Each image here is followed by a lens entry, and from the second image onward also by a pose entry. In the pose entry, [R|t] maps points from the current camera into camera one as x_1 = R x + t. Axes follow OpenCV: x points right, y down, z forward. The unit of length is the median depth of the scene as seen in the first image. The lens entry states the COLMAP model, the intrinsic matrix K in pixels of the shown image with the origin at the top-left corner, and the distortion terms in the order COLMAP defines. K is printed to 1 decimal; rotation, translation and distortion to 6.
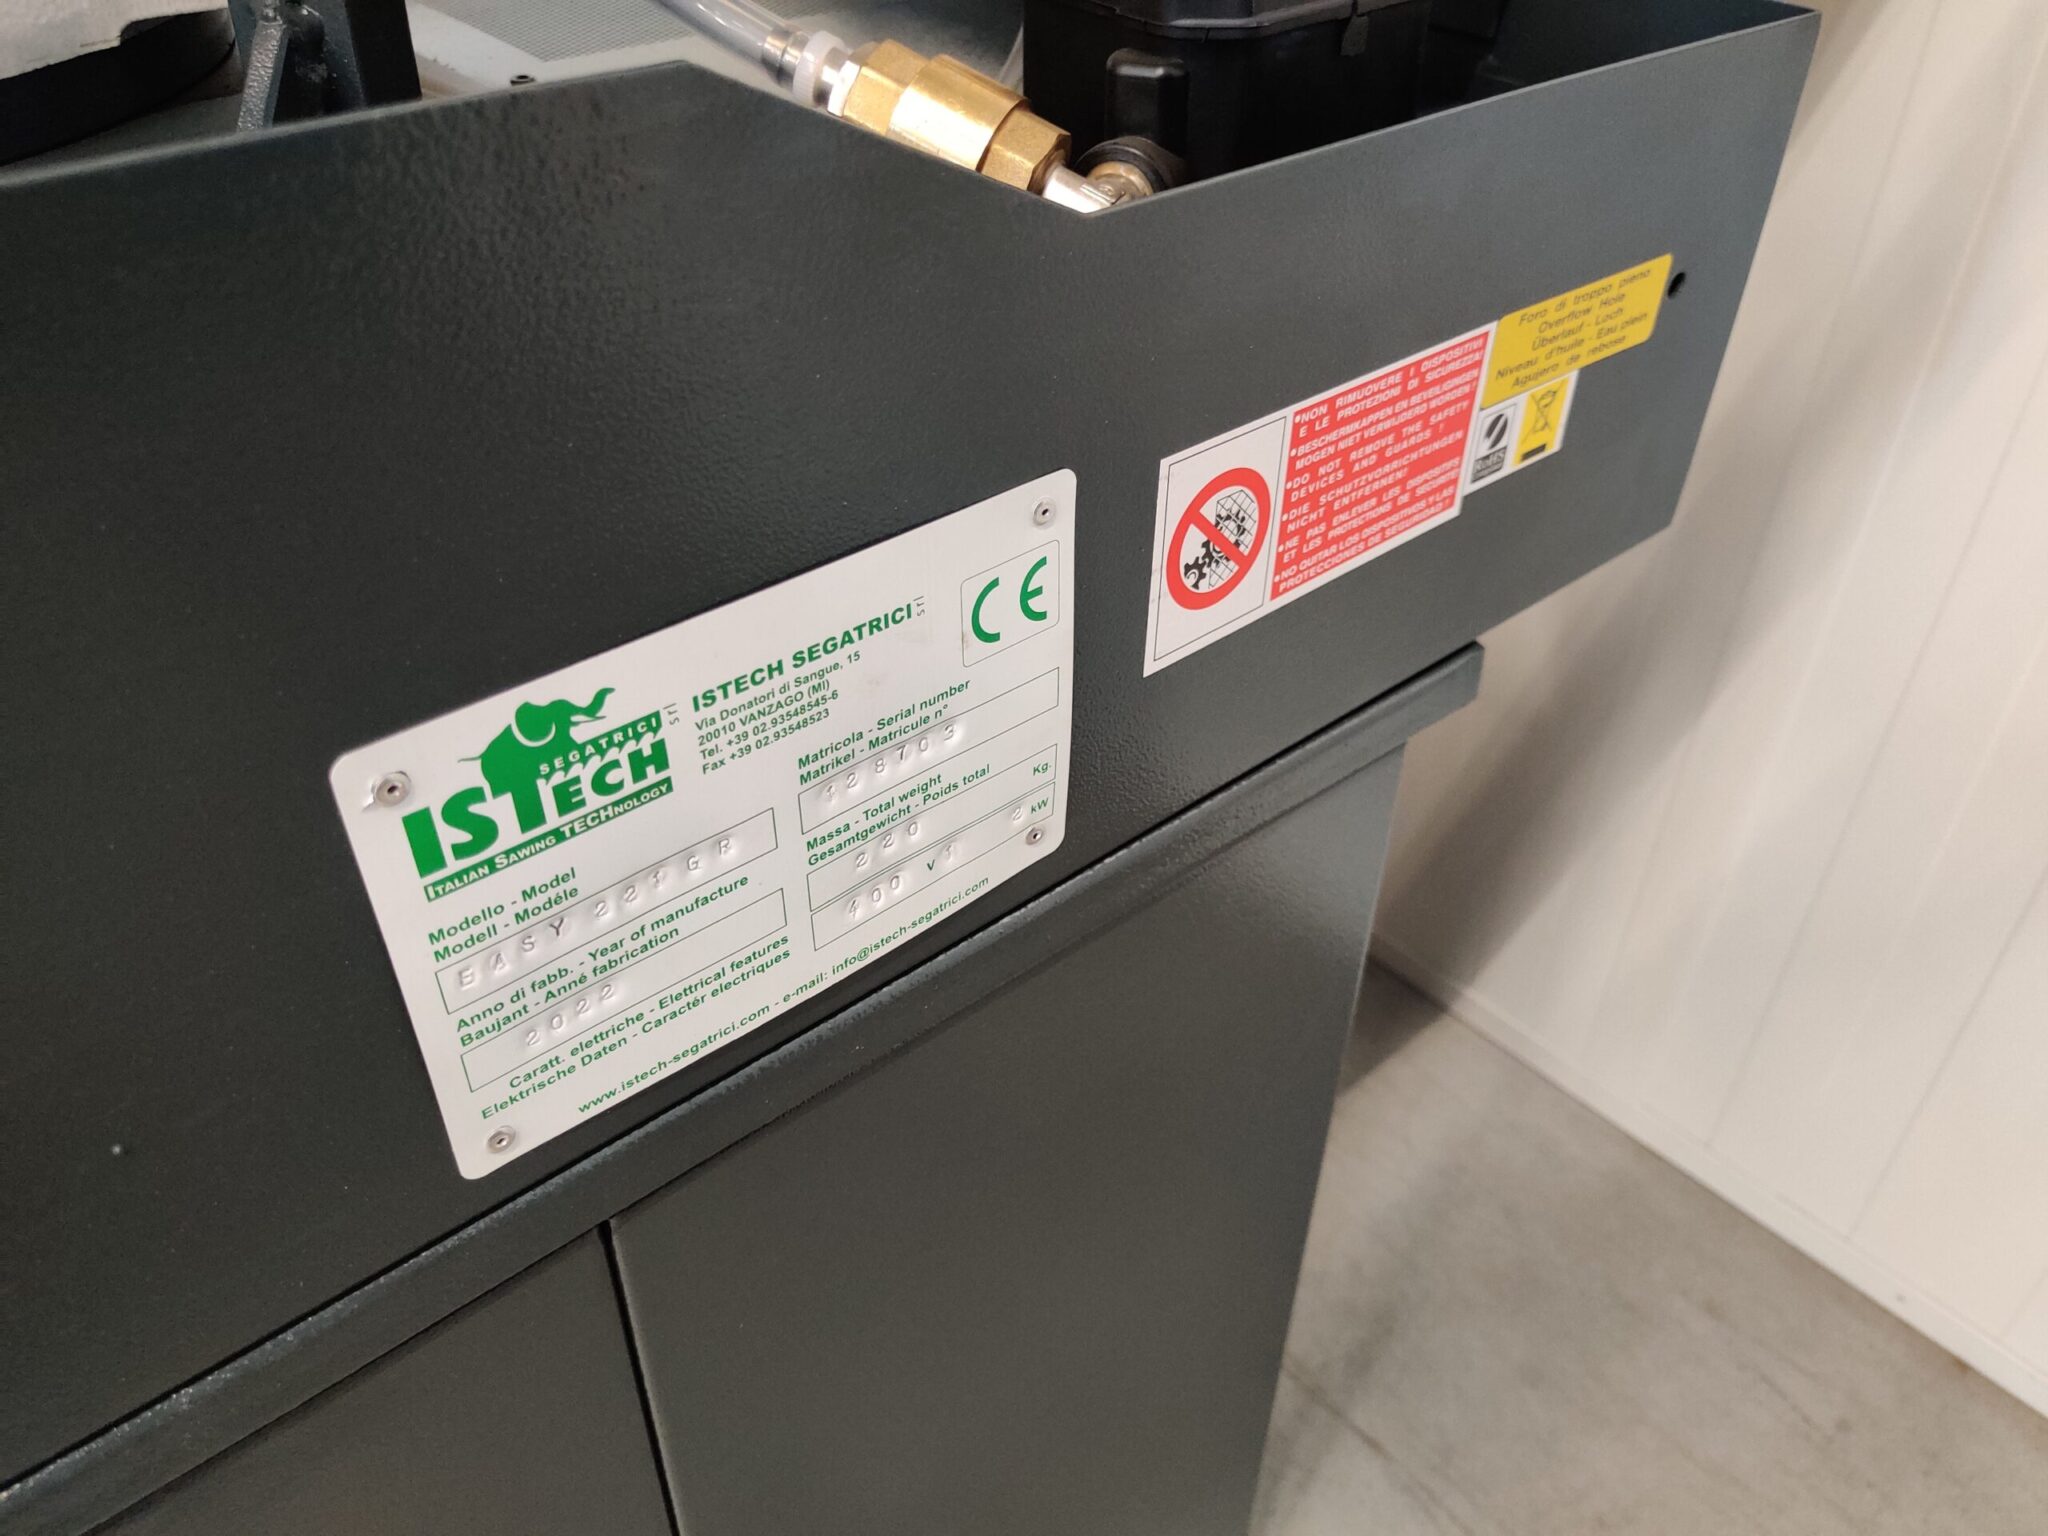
lens RADIAL K [[1546.6, 0, 1017.9], [0, 1546.6, 768.5], [0, 0, 1]] dist [0.039657, -0.060742]
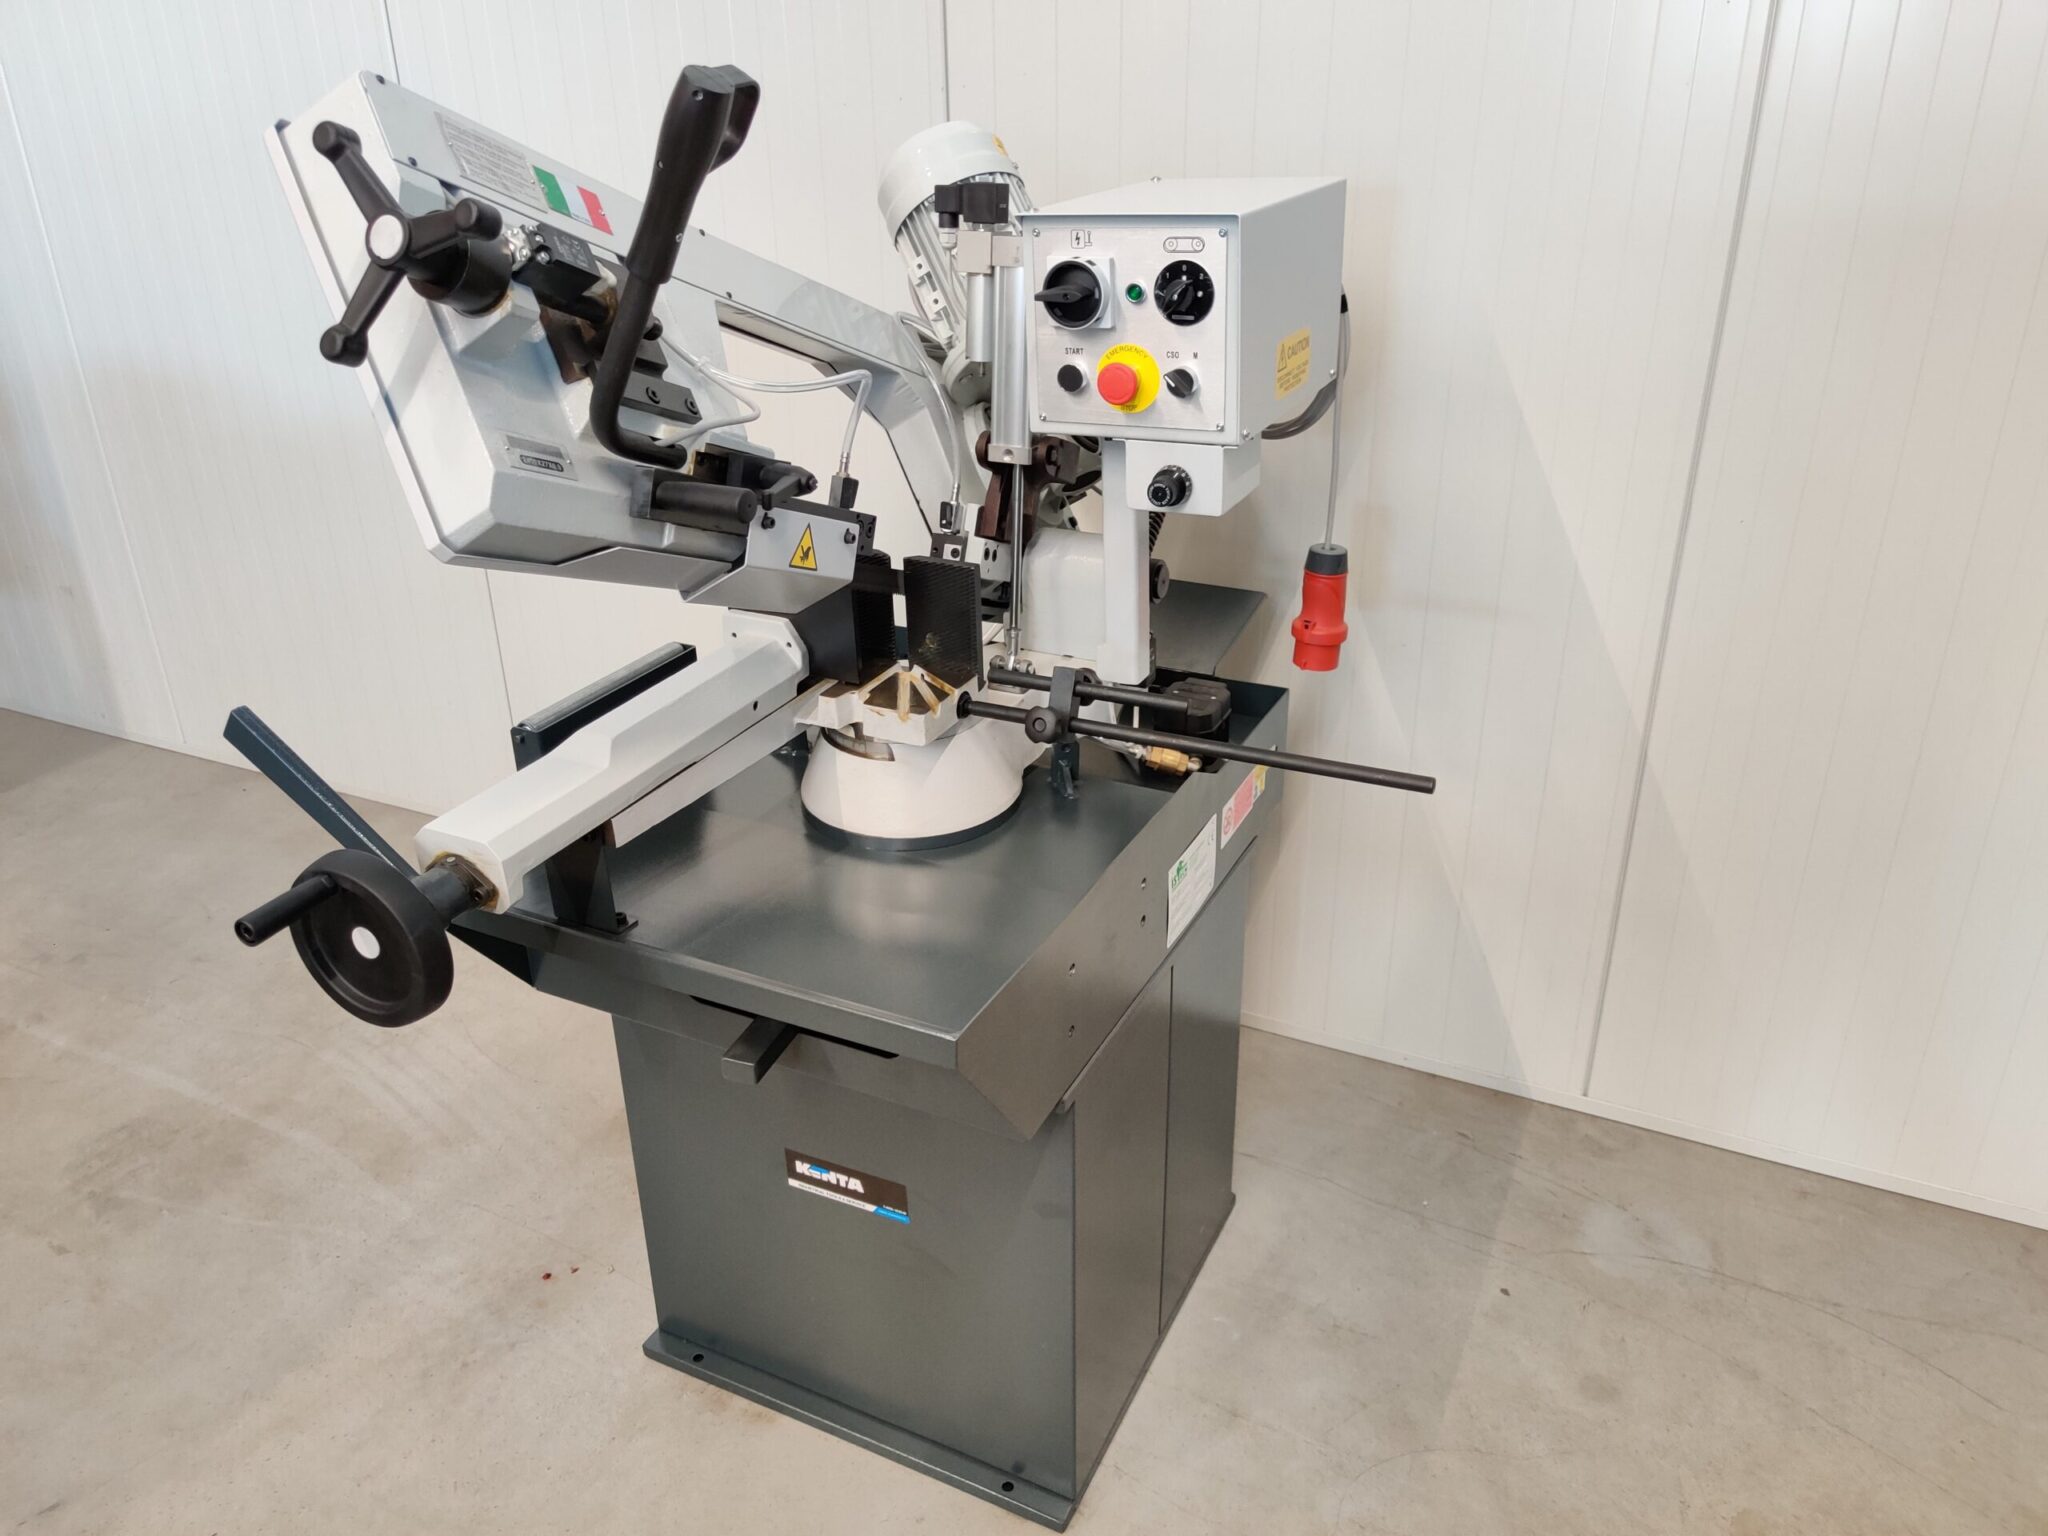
lens RADIAL K [[1546.6, 0, 986.9], [0, 1546.6, 740.4], [0, 0, 1]] dist [0.039657, -0.060742]
pose [[0.925945, -0.186083, 0.328631, -2.328507], [0.254922, 0.949996, -0.180342, 0.334358], [-0.278640, 0.250762, 0.927080, -3.748514]]
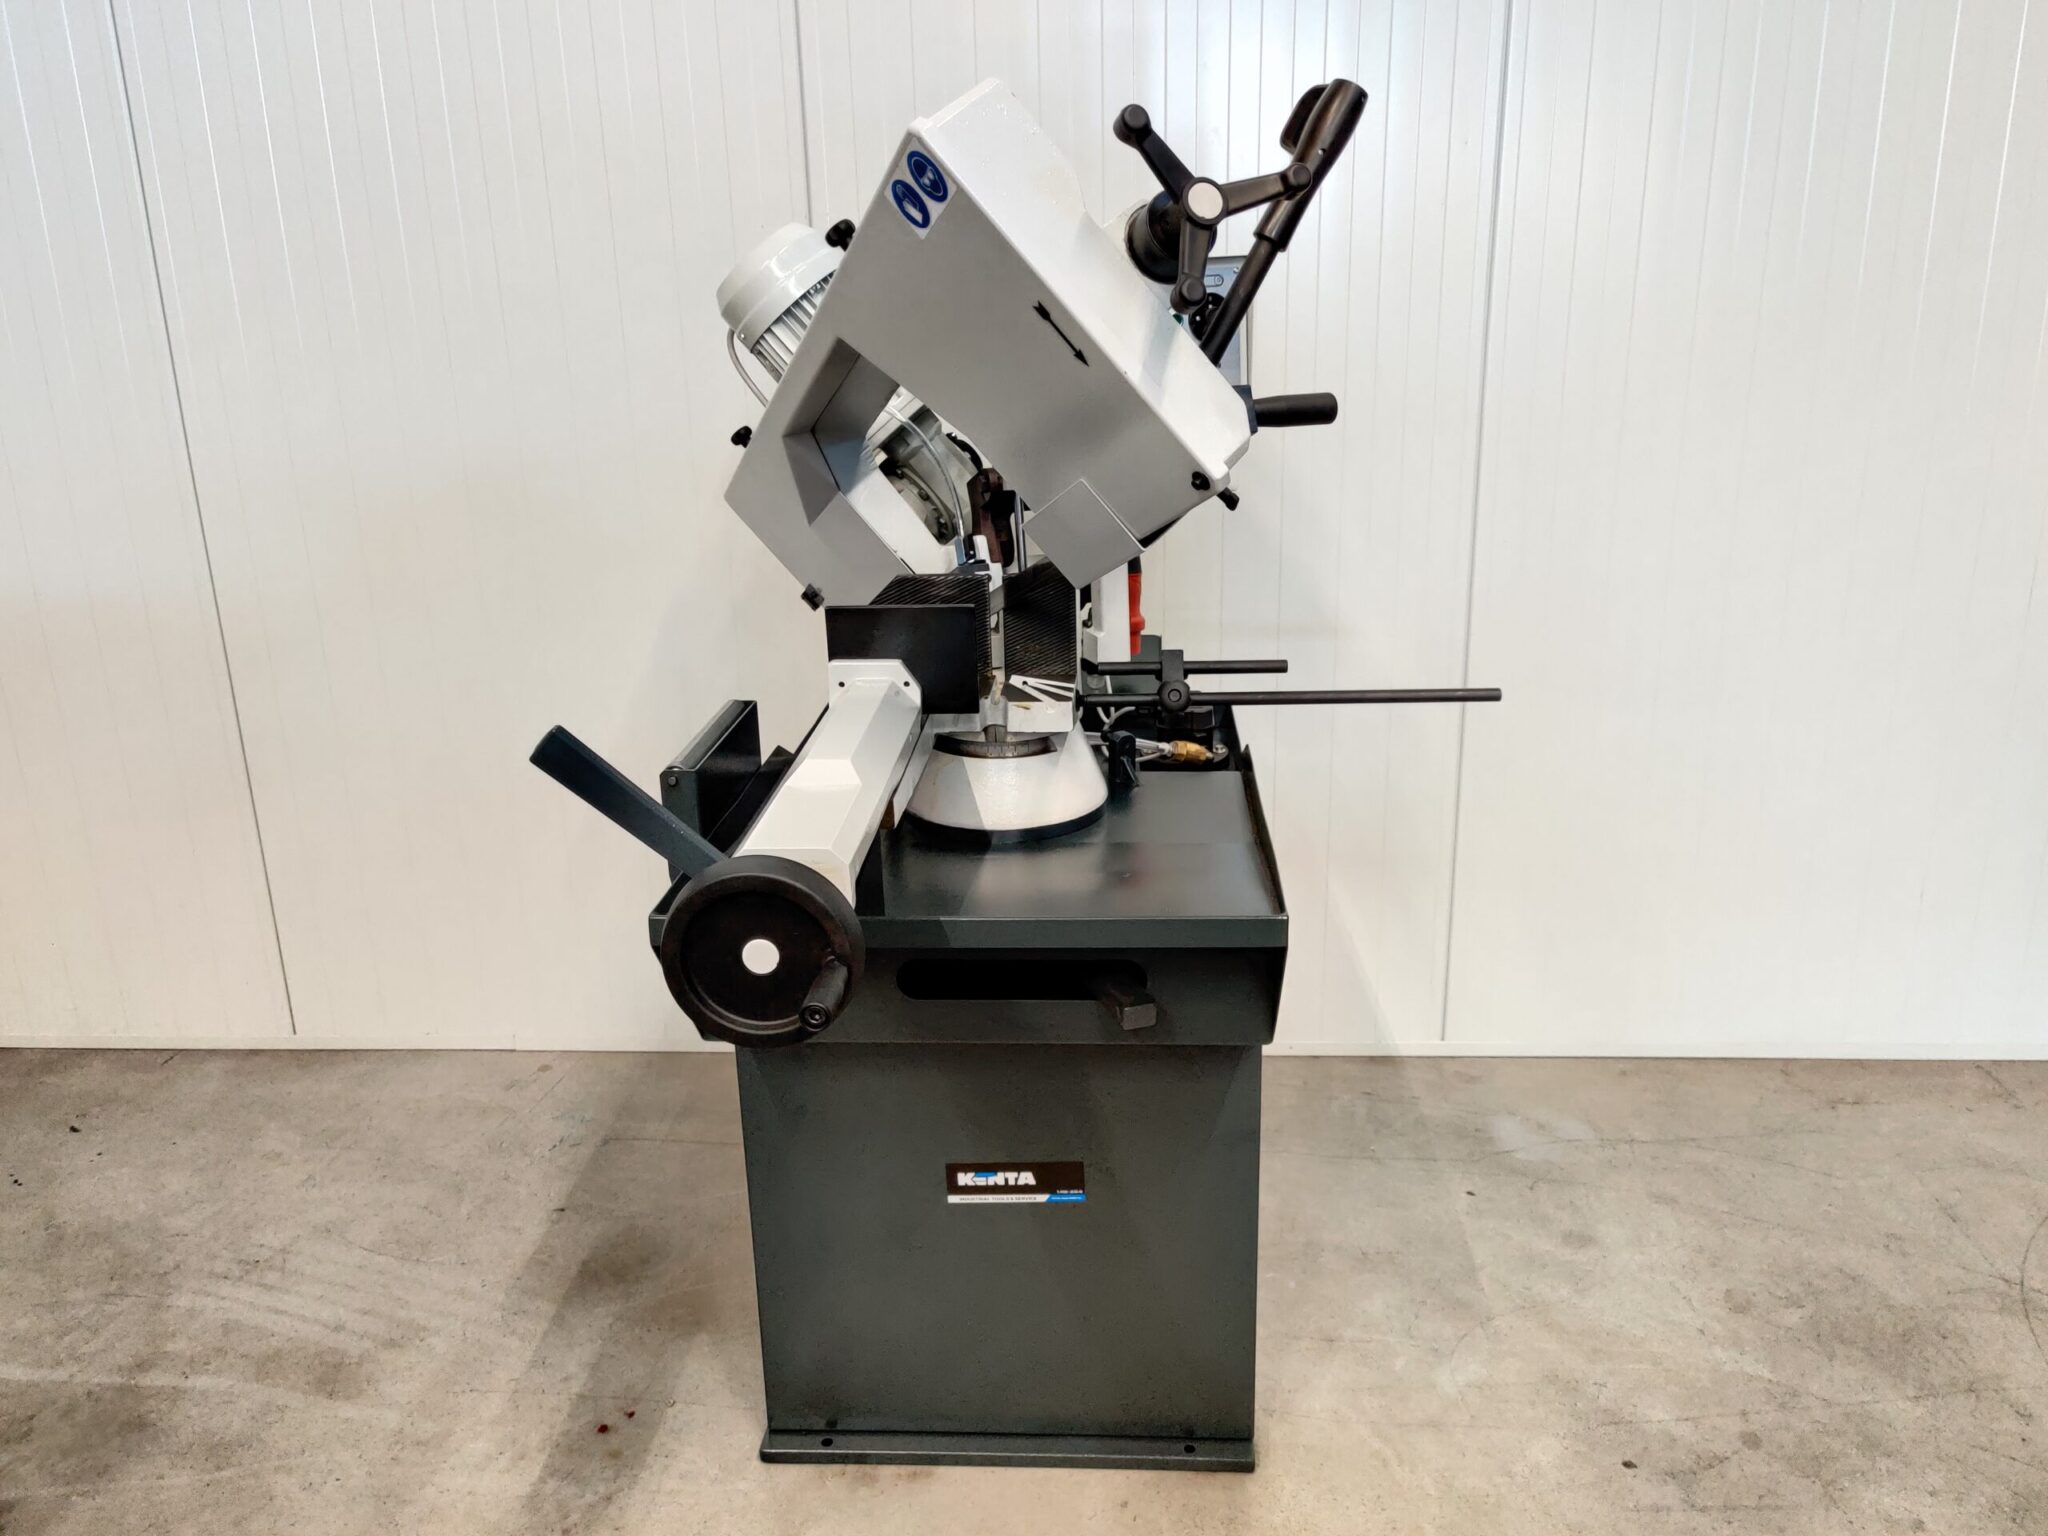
lens RADIAL K [[1546.6, 0, 1038.1], [0, 1546.6, 723.5], [0, 0, 1]] dist [0.039657, -0.060742]
pose [[0.692990, -0.225174, 0.684880, -4.520670], [0.459930, 0.869631, -0.179460, 0.312844], [-0.555183, 0.439361, 0.706210, -2.975488]]
